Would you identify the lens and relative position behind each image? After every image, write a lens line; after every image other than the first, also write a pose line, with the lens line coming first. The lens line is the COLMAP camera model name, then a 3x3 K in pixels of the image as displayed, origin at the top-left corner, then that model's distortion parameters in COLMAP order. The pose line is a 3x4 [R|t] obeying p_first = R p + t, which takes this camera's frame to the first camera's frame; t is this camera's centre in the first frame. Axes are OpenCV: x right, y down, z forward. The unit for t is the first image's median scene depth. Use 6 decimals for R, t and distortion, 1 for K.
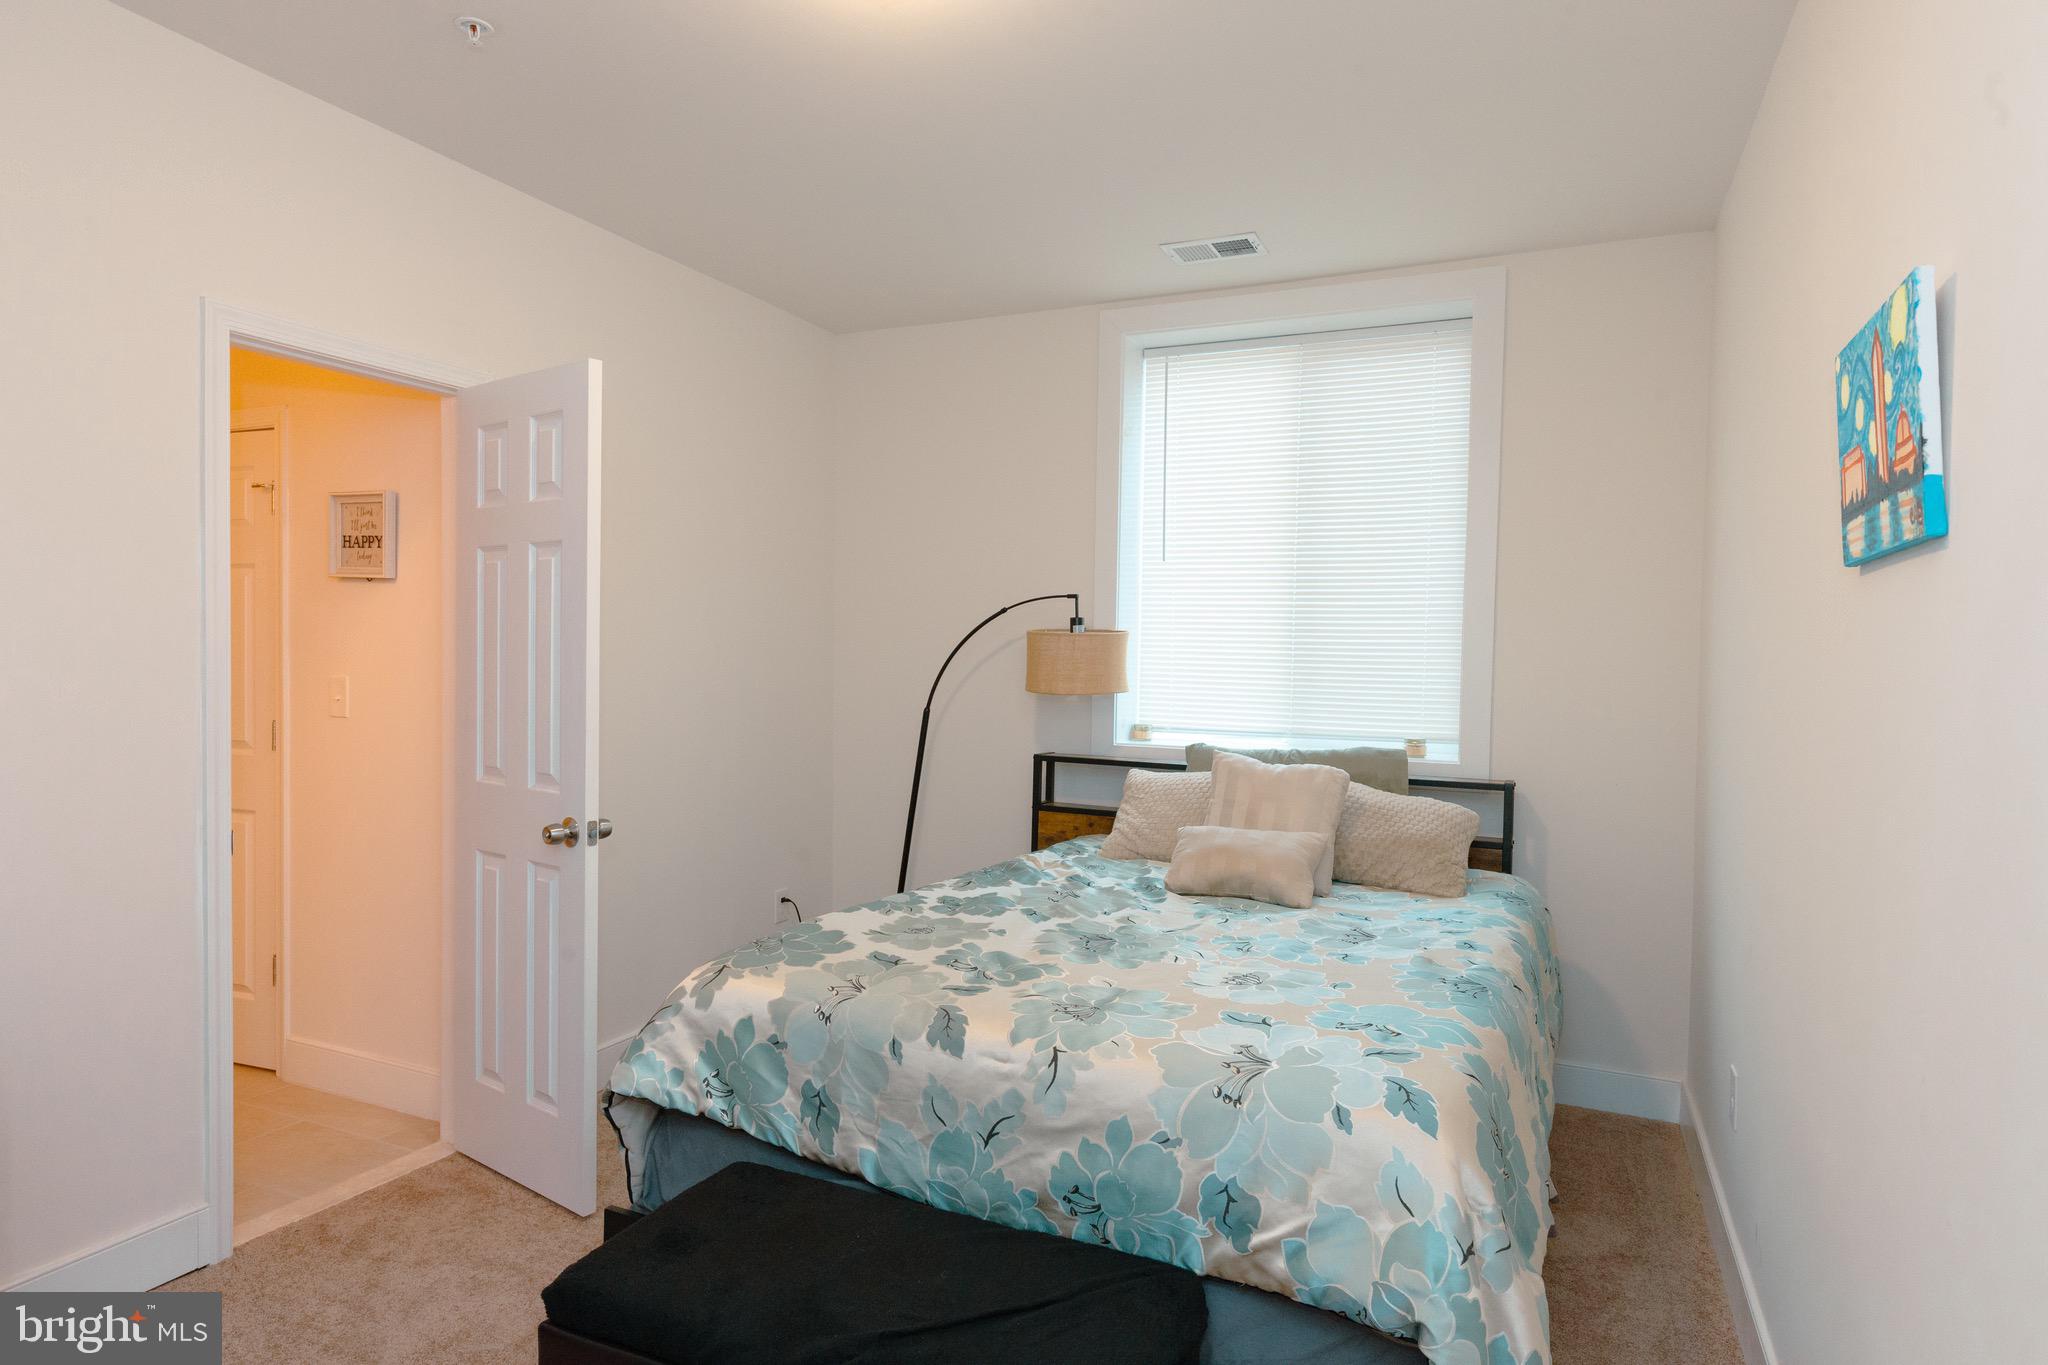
lens RADIAL K [[1136.8, 0, 1020.8], [0, 1136.8, 674.2], [0, 0, 1]] dist [-0.025191, -0.000280]
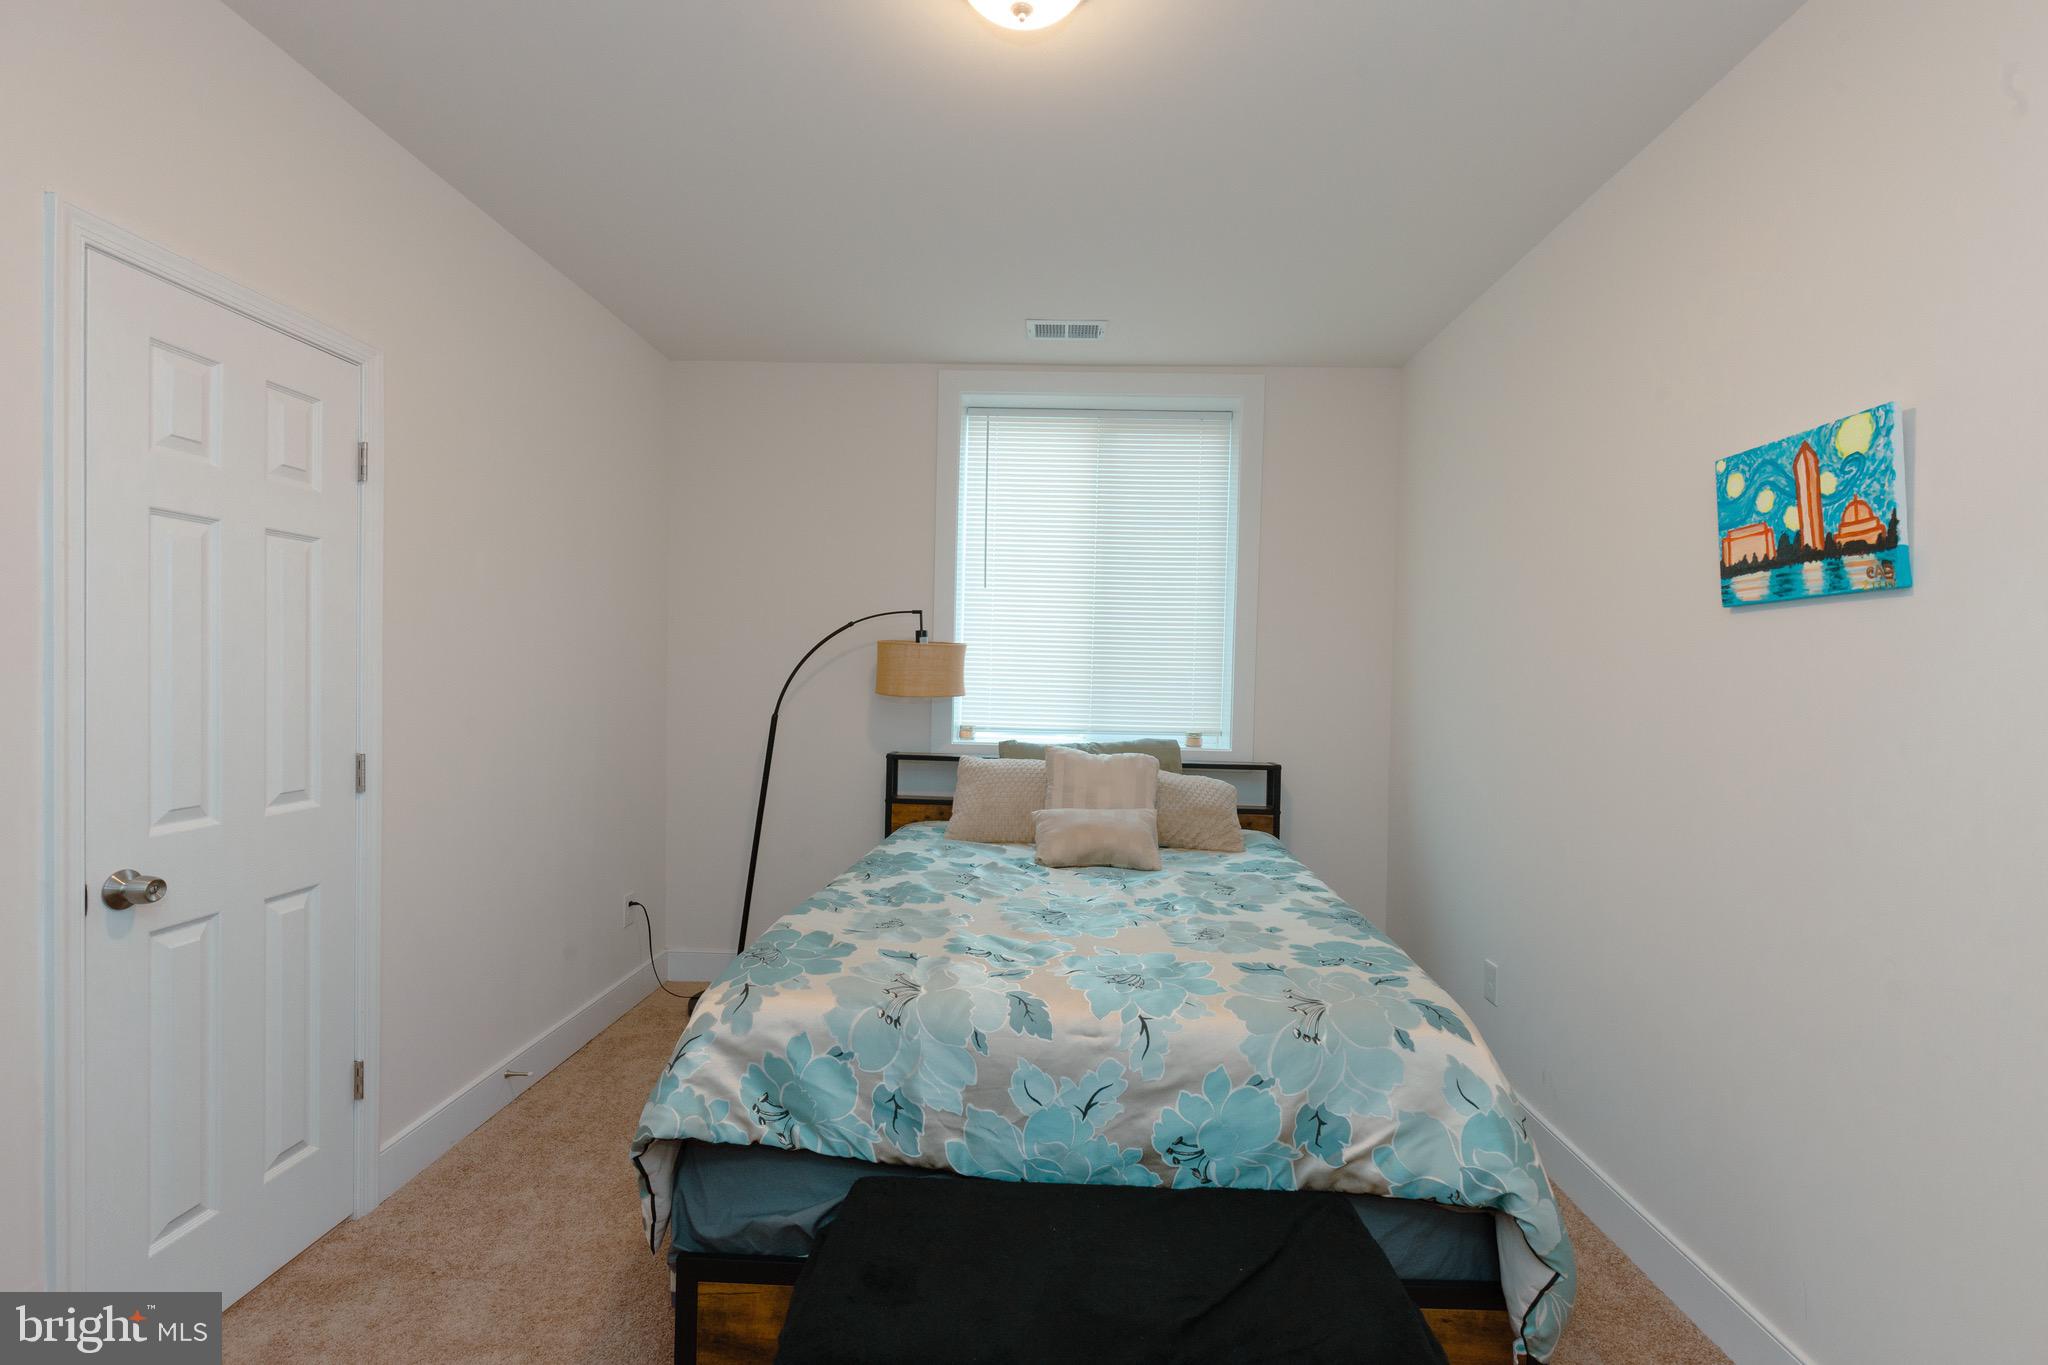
lens RADIAL K [[907.3, 0, 1024.0], [0, 907.3, 682.5], [0, 0, 1]] dist [0.000831, -0.000013]
pose [[0.912311, -0.005240, 0.409465, -0.388083], [0.005399, 0.999985, 0.000766, -0.001840], [-0.409463, 0.001512, 0.912325, 0.200229]]
